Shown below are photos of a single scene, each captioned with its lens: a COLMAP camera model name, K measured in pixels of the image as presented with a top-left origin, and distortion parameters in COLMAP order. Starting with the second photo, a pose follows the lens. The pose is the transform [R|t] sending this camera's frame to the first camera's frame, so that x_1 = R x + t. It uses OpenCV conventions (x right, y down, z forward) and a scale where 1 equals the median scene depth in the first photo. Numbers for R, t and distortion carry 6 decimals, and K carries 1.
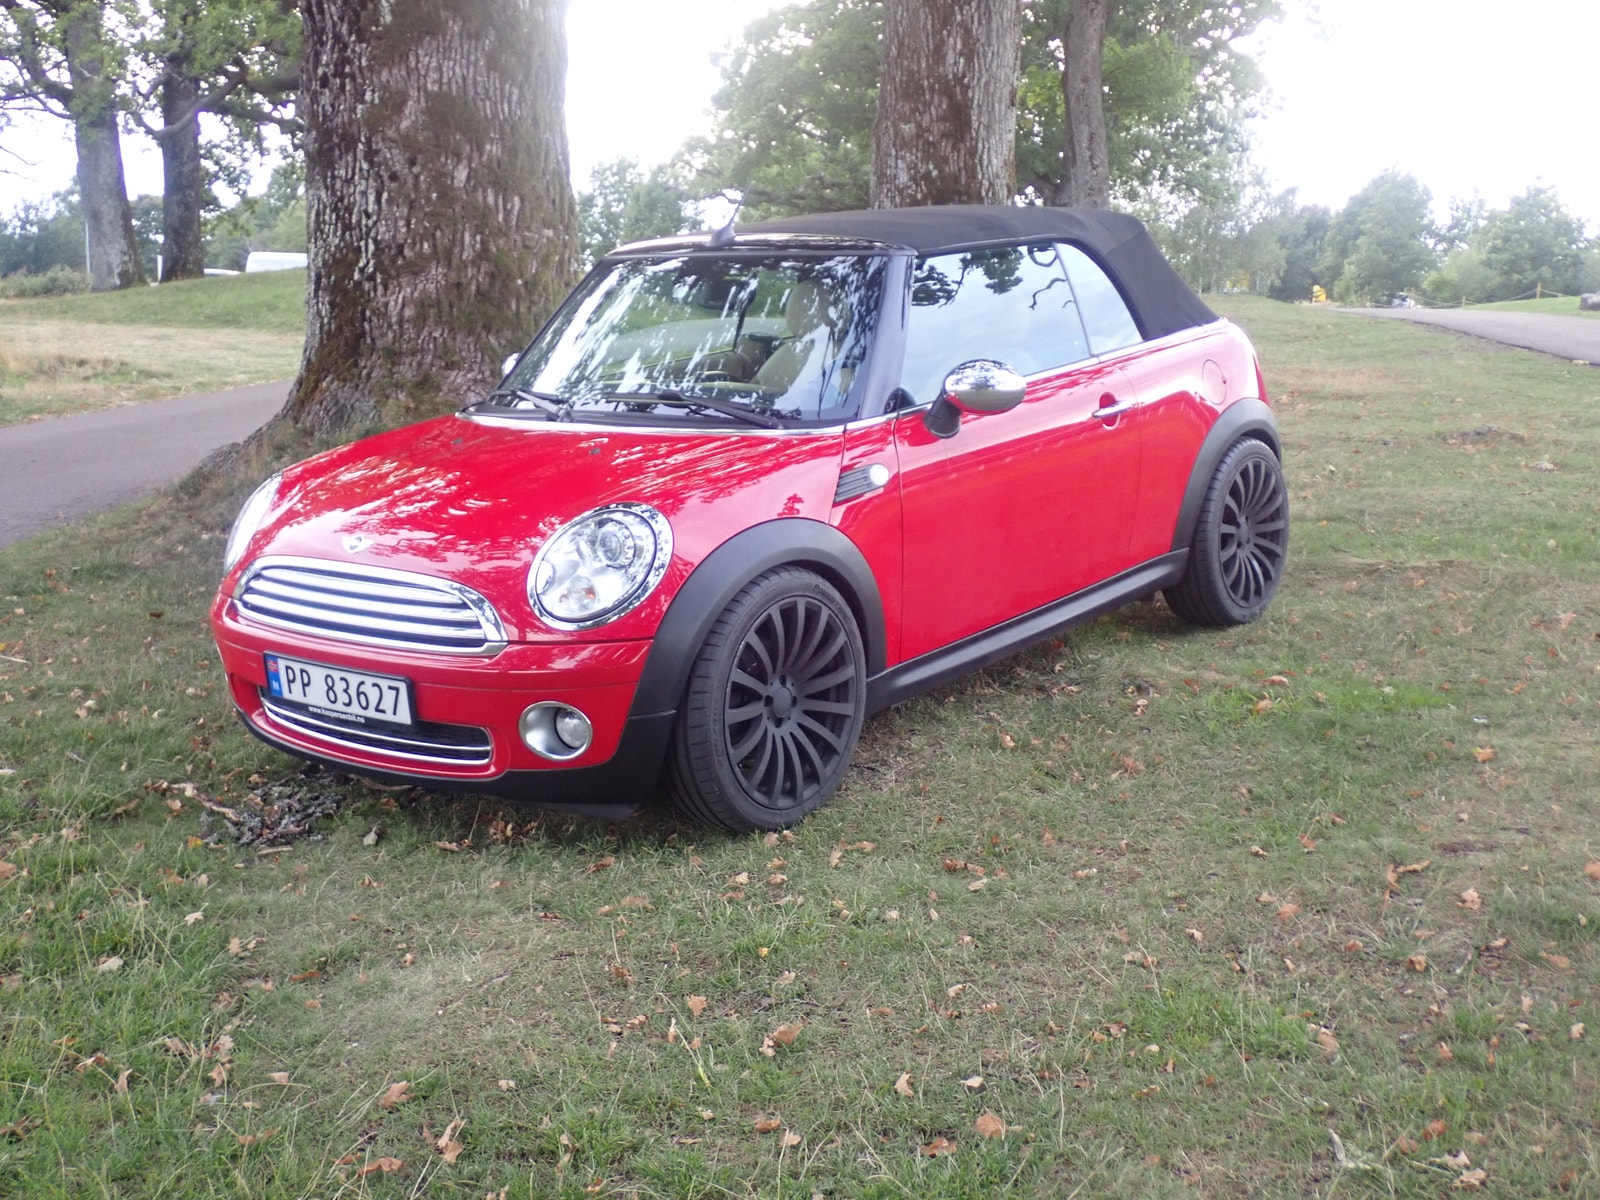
lens RADIAL K [[1888.6, 0, 808.0], [0, 1888.6, 604.4], [0, 0, 1]] dist [0.033166, -0.081301]
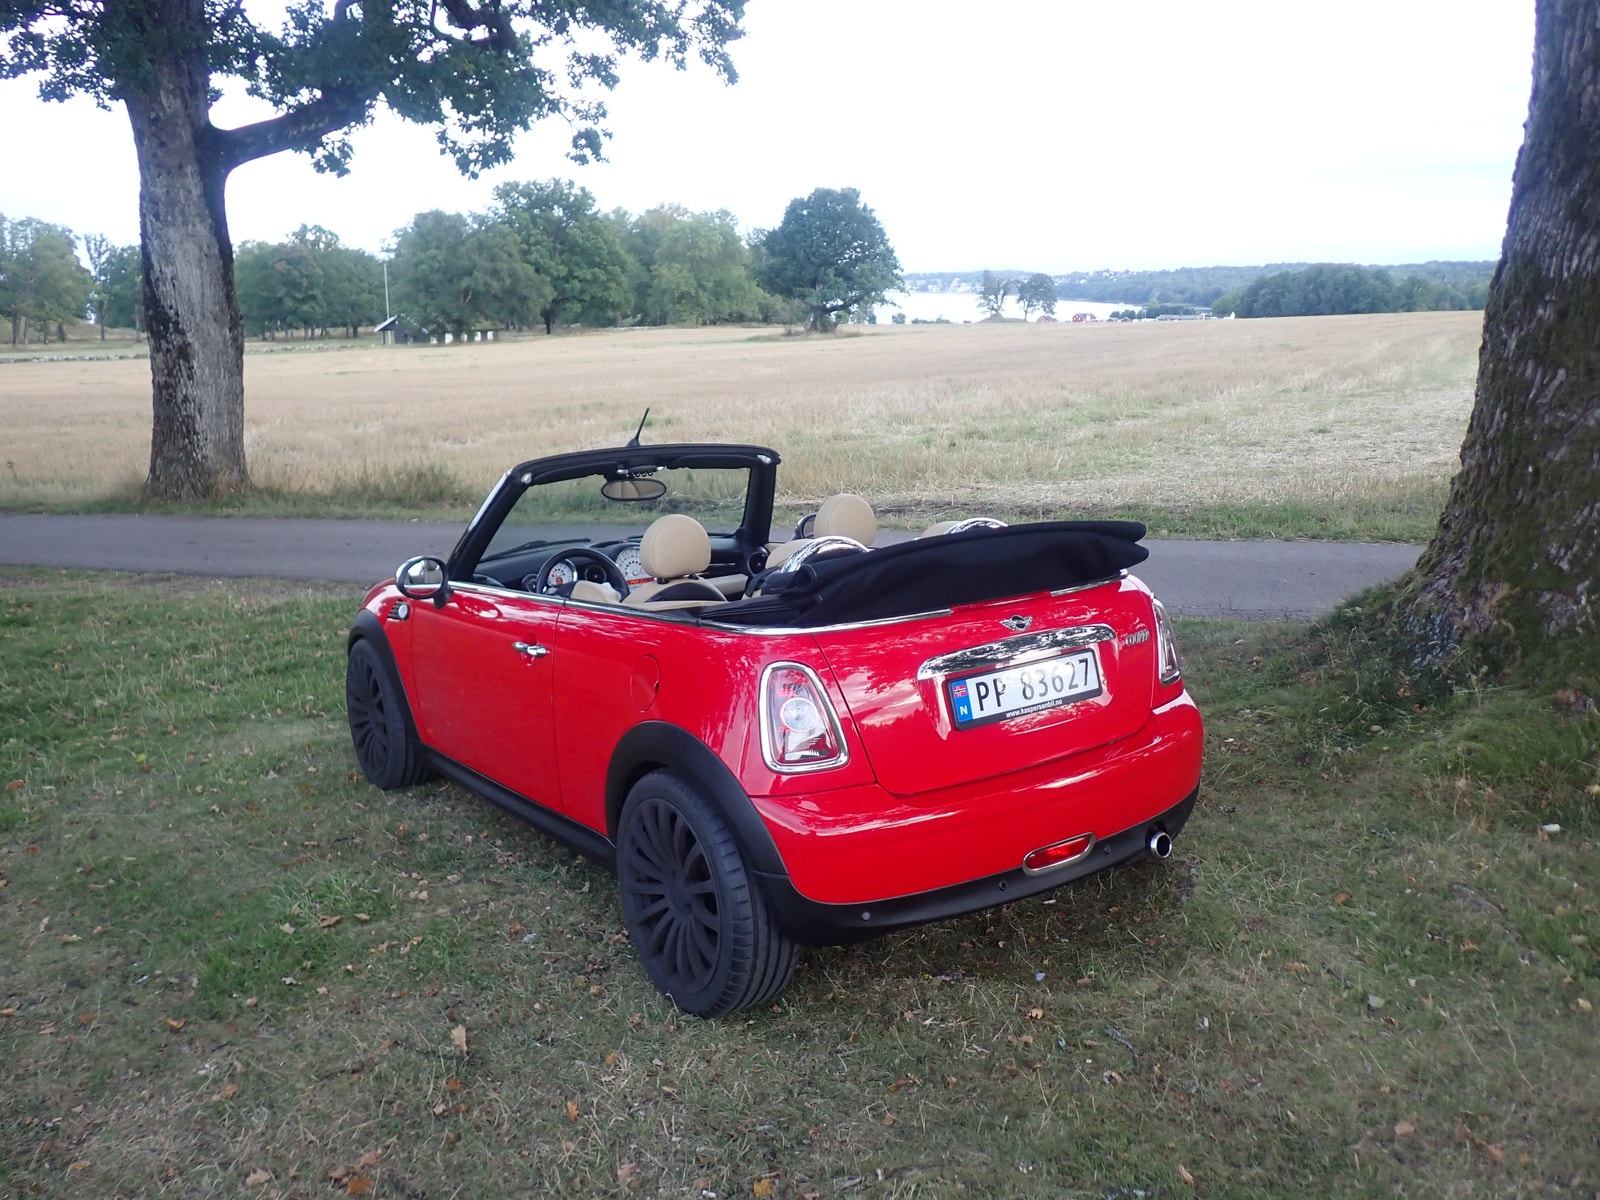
lens RADIAL K [[1310.7, 0, 804.5], [0, 1310.7, 601.9], [0, 0, 1]] dist [0.006803, -0.013677]
pose [[-0.285794, 0.209179, -0.935182, 0.516031], [-0.151851, 0.953670, 0.259720, -0.221218], [0.946183, 0.216235, -0.240789, 0.860993]]
